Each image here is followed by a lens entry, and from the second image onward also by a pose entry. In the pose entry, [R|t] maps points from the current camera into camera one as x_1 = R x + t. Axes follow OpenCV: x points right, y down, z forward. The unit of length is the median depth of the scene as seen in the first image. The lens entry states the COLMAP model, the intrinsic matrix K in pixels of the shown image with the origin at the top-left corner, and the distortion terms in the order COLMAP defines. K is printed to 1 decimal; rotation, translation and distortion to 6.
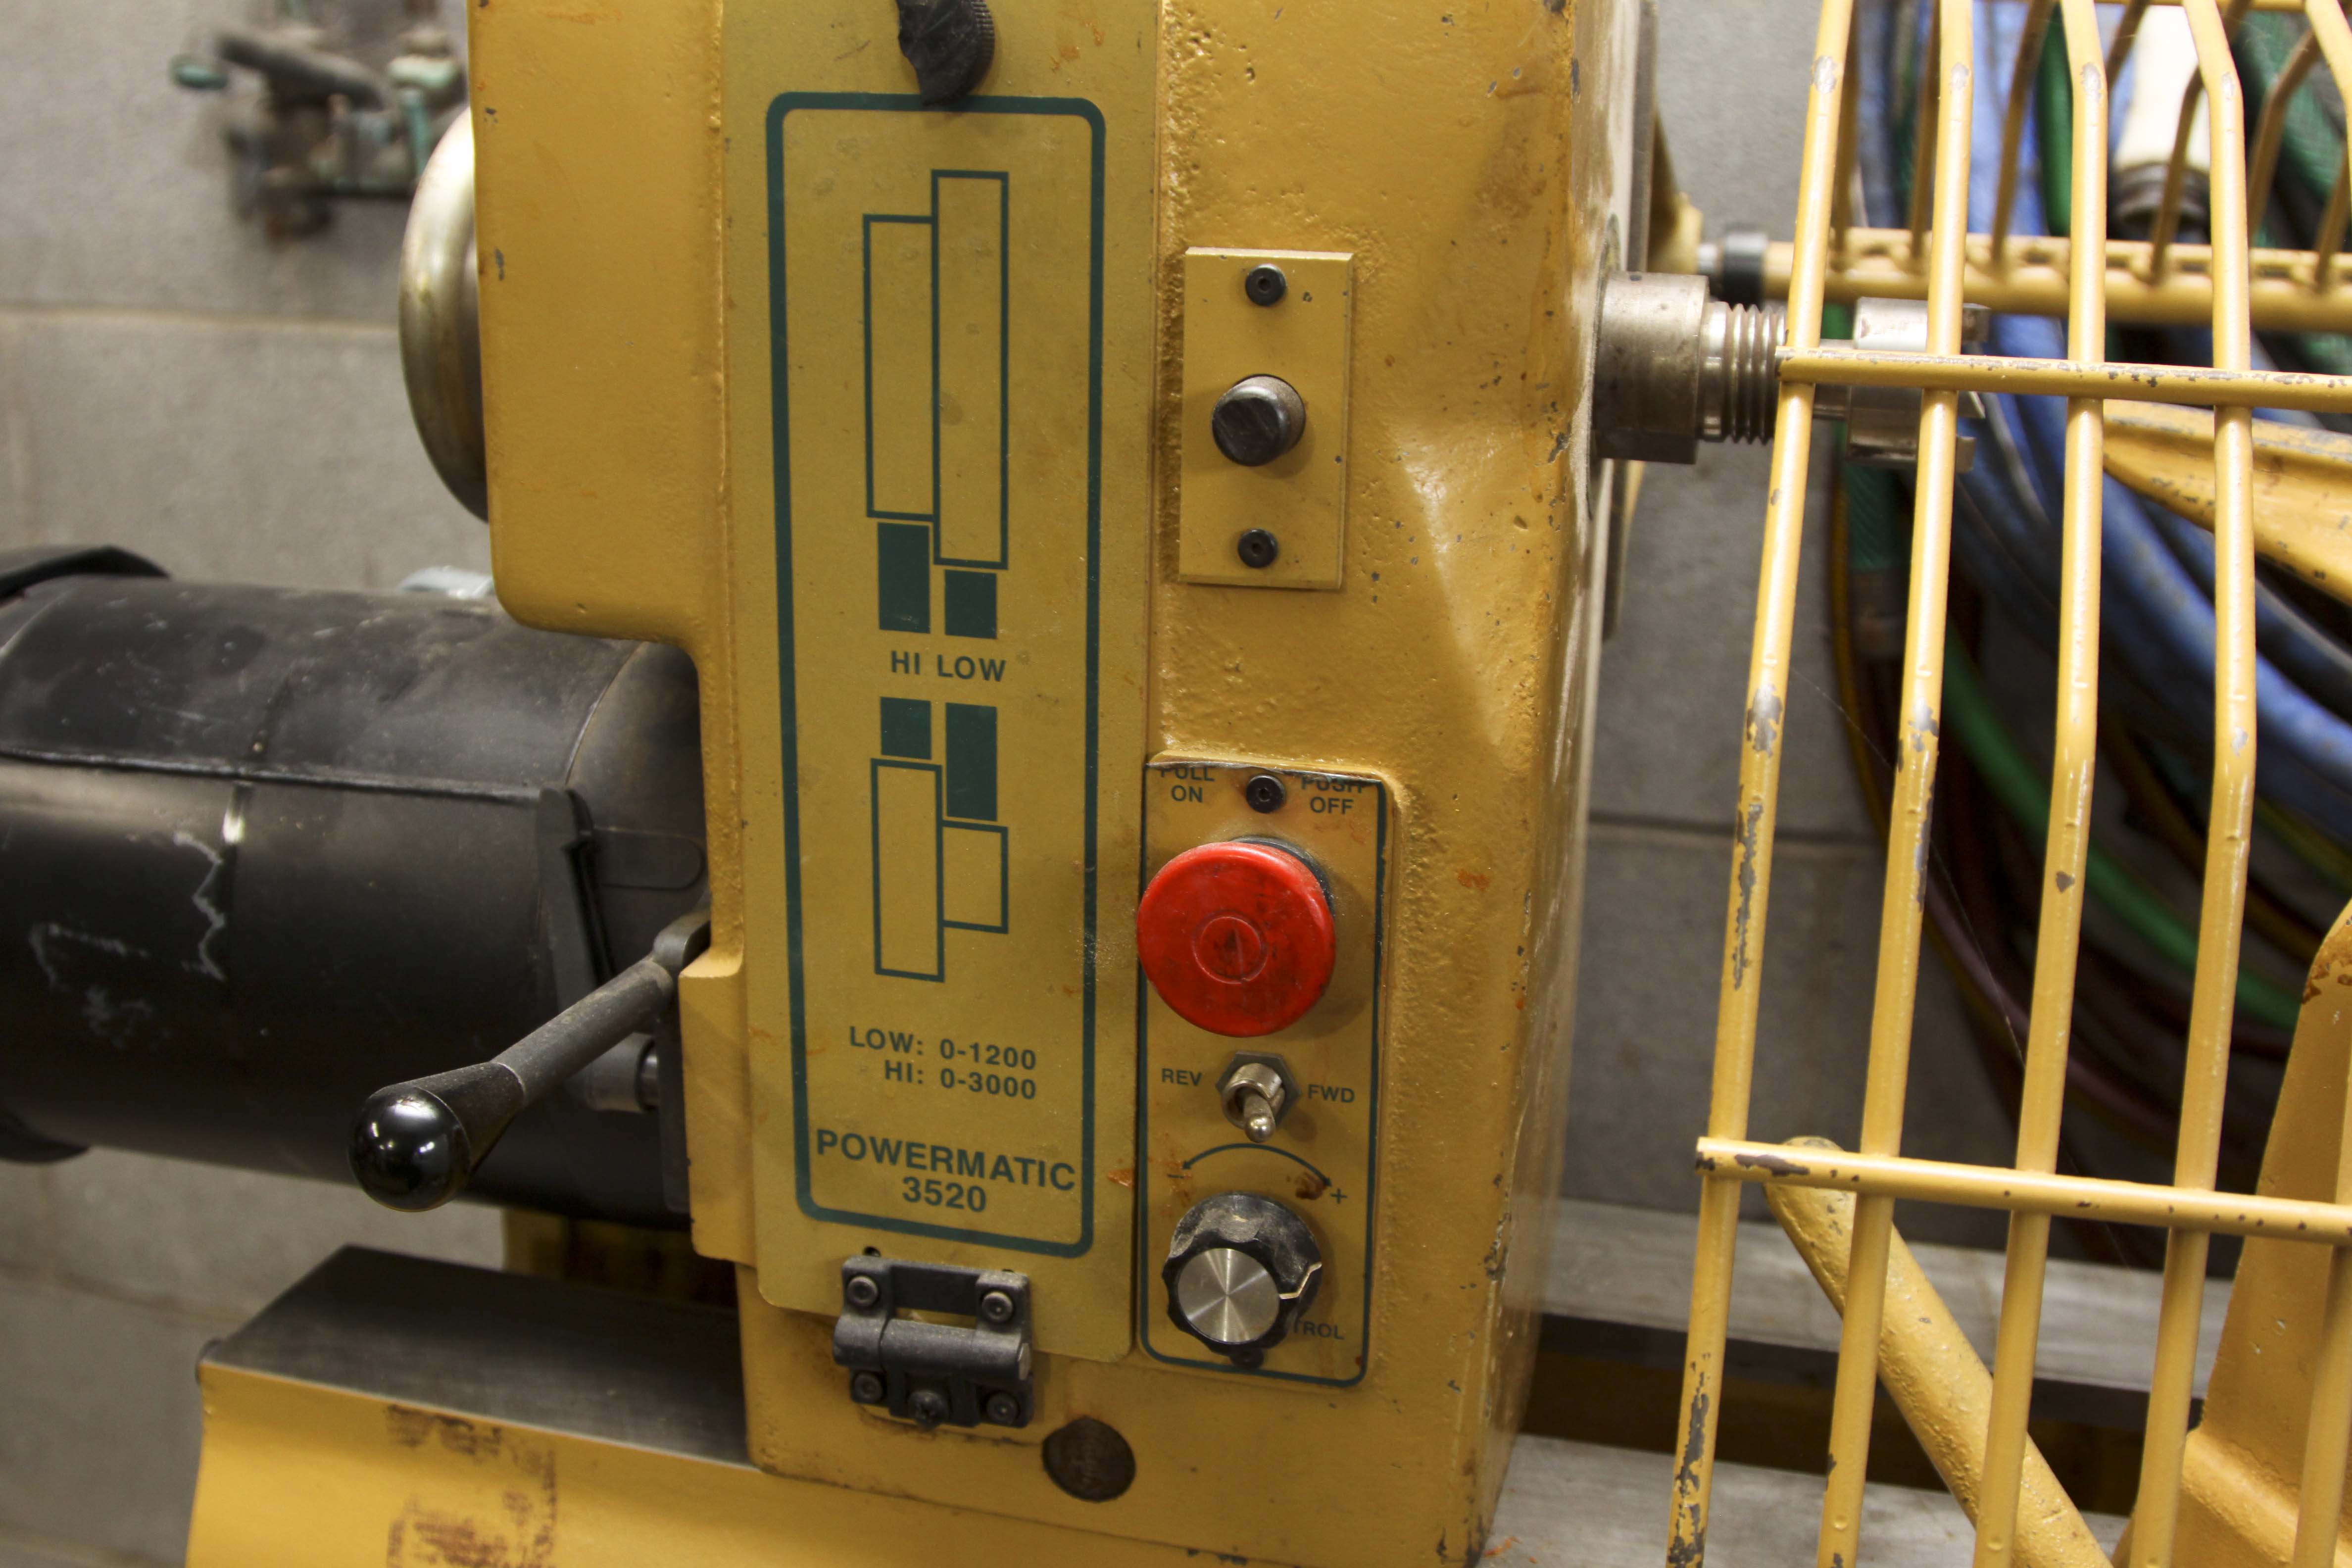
lens RADIAL K [[2752.8, 0, 1176.2], [0, 2752.8, 784.9], [0, 0, 1]] dist [-0.092894, 0.000000]
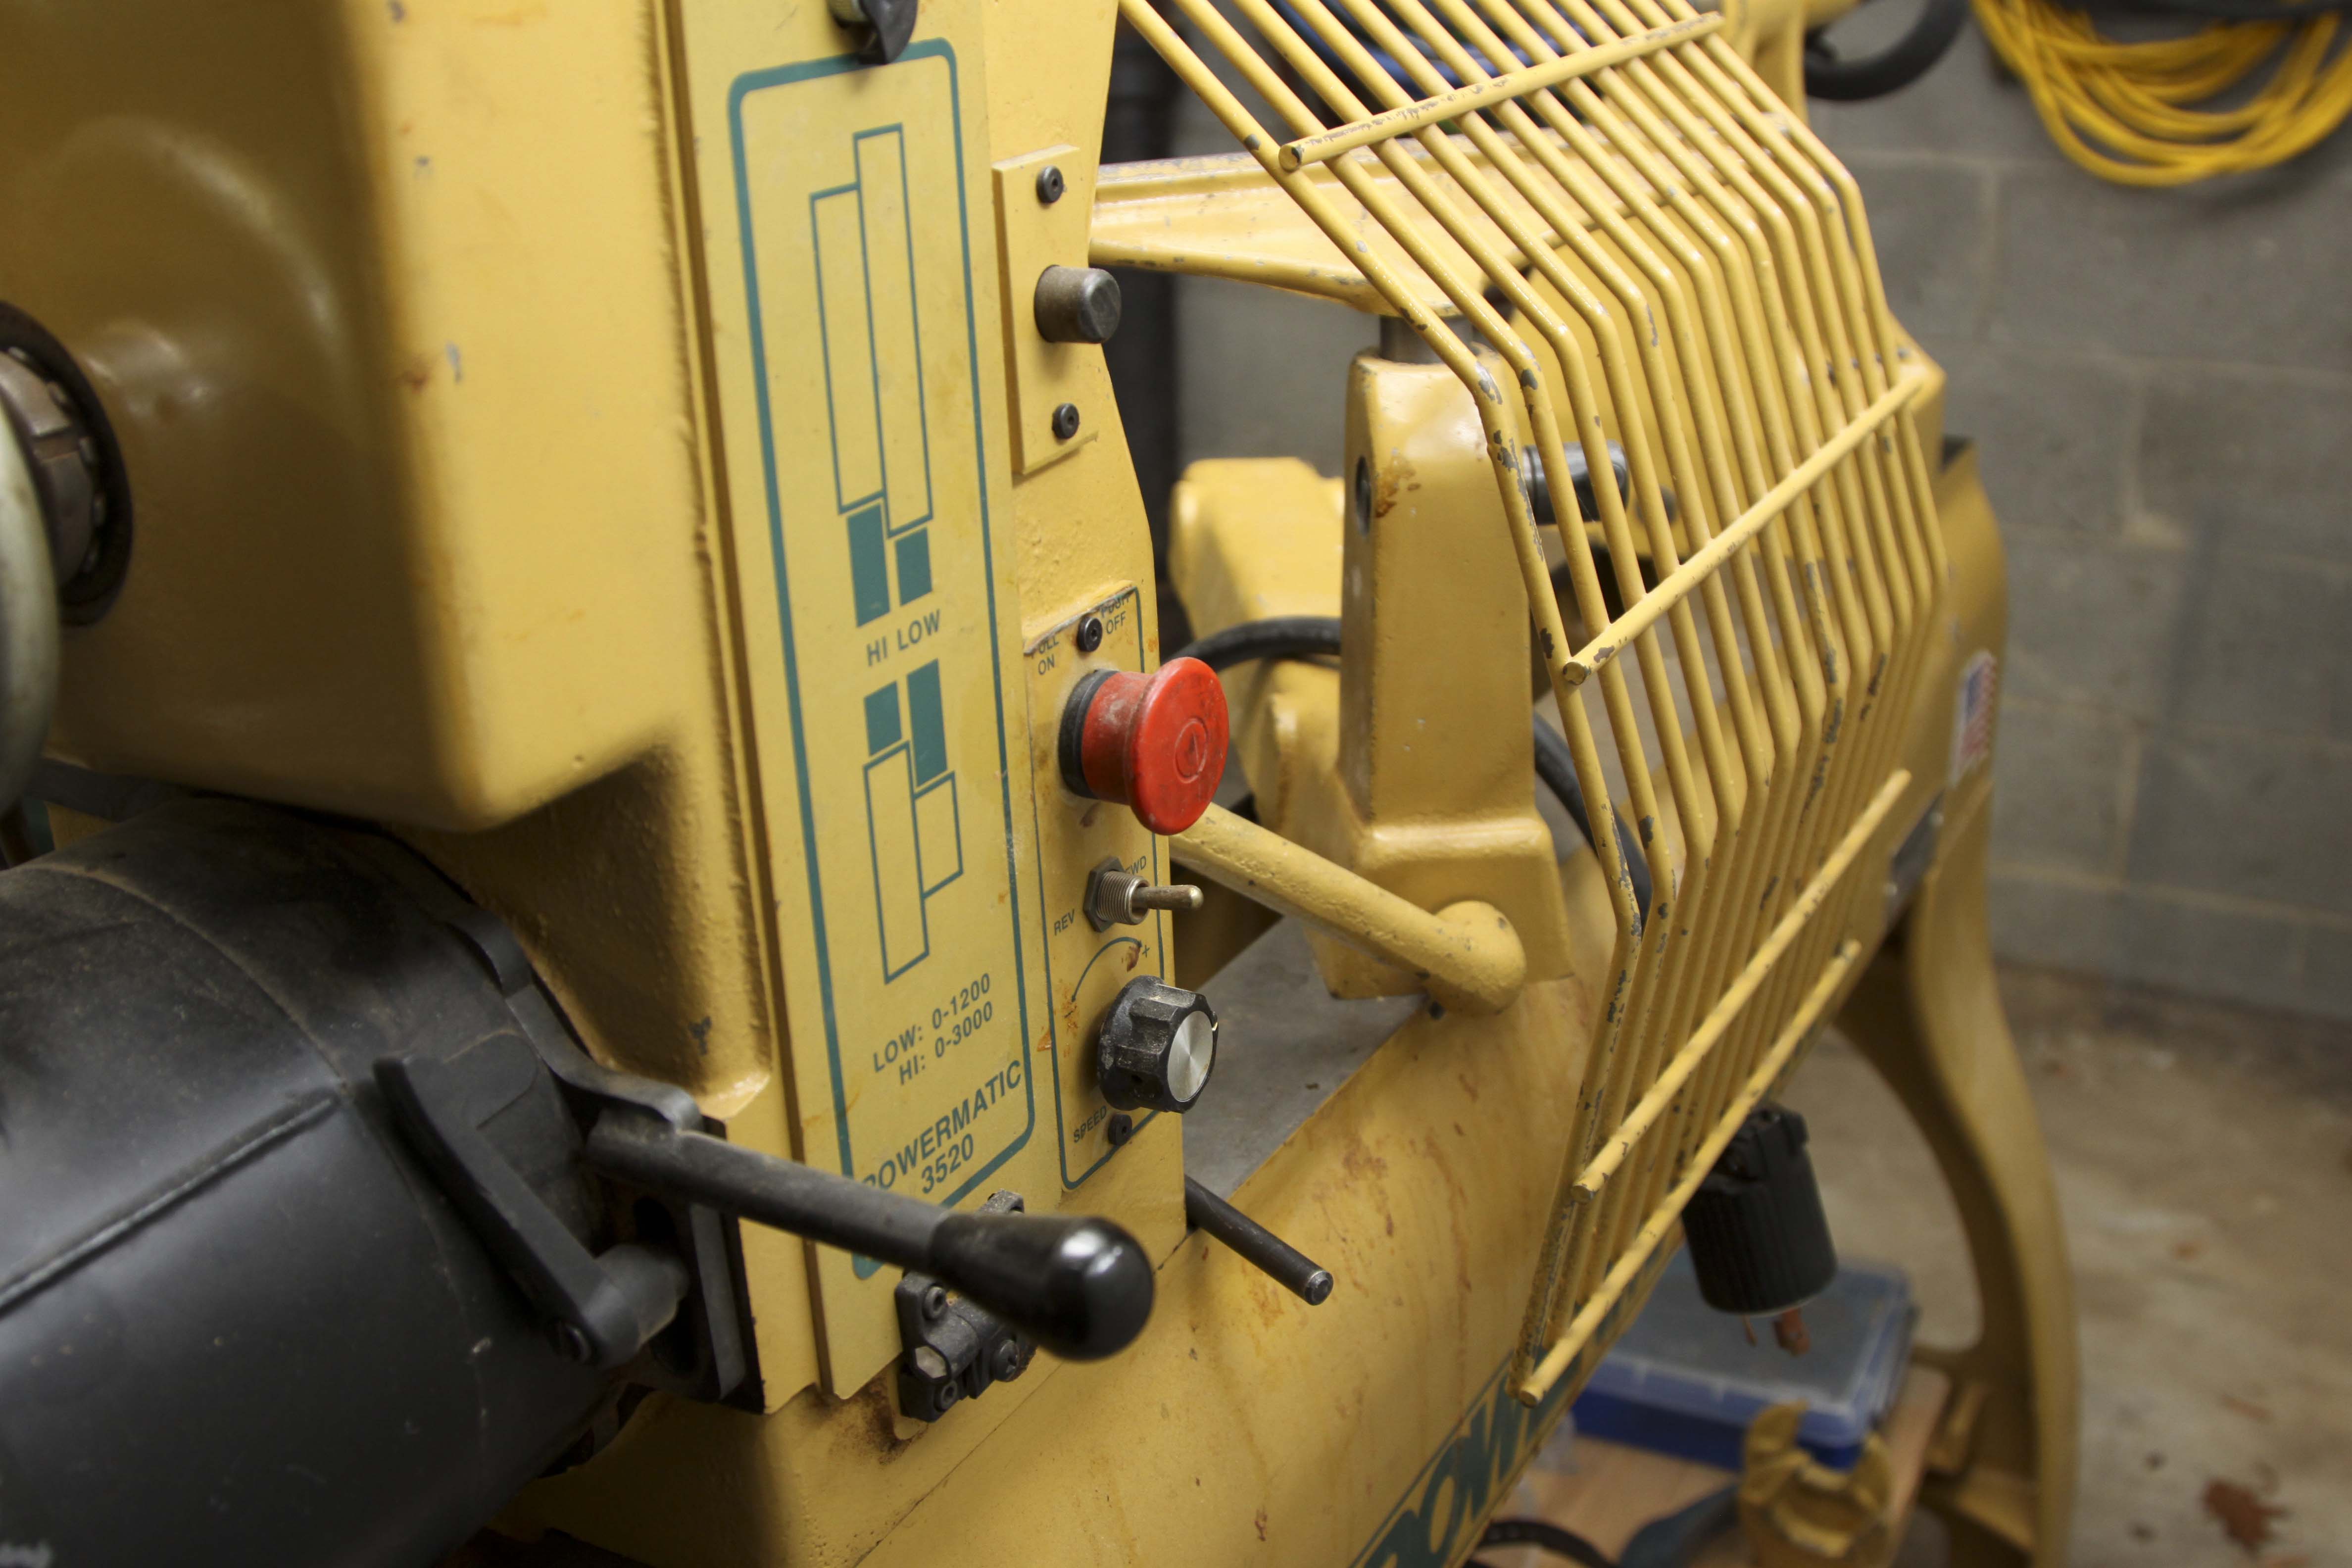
lens RADIAL K [[2752.8, 0, 1176.3], [0, 2752.8, 776.1], [0, 0, 1]] dist [-0.092894, 0.000000]
pose [[0.150180, -0.356152, 0.922281, -0.984317], [0.306064, 0.903782, 0.299171, -0.260709], [-0.940091, 0.237347, 0.244735, 0.681833]]
